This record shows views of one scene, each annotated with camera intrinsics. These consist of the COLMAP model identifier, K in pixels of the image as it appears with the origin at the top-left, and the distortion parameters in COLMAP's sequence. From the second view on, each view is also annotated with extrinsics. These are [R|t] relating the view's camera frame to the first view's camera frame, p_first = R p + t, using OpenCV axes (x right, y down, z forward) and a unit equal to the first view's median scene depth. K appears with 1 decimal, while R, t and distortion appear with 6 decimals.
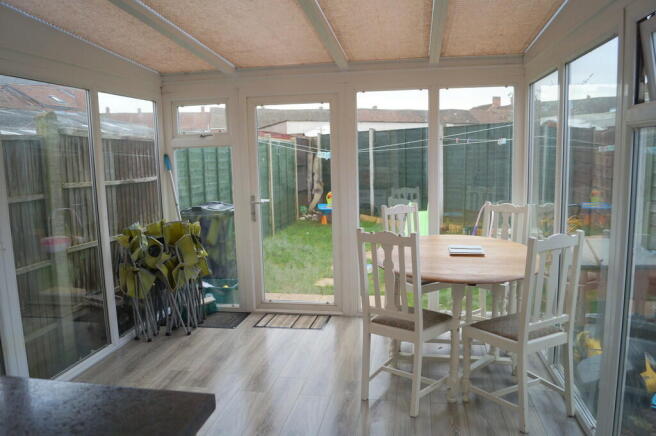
lens RADIAL K [[515.4, 0, 328.5], [0, 515.4, 219.3], [0, 0, 1]] dist [-0.058906, -0.001492]
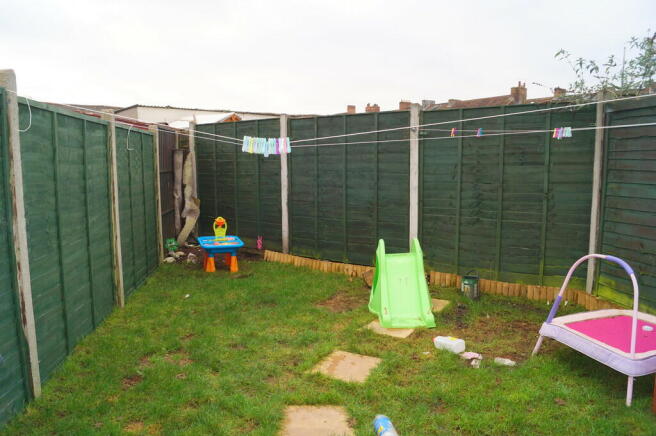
lens RADIAL K [[515.4, 0, 326.7], [0, 515.4, 219.1], [0, 0, 1]] dist [-0.058906, -0.001492]
pose [[0.958574, -0.016790, 0.284348, -0.043459], [0.020818, 0.999721, -0.011149, -0.038262], [-0.284081, 0.016607, 0.958656, 0.363908]]
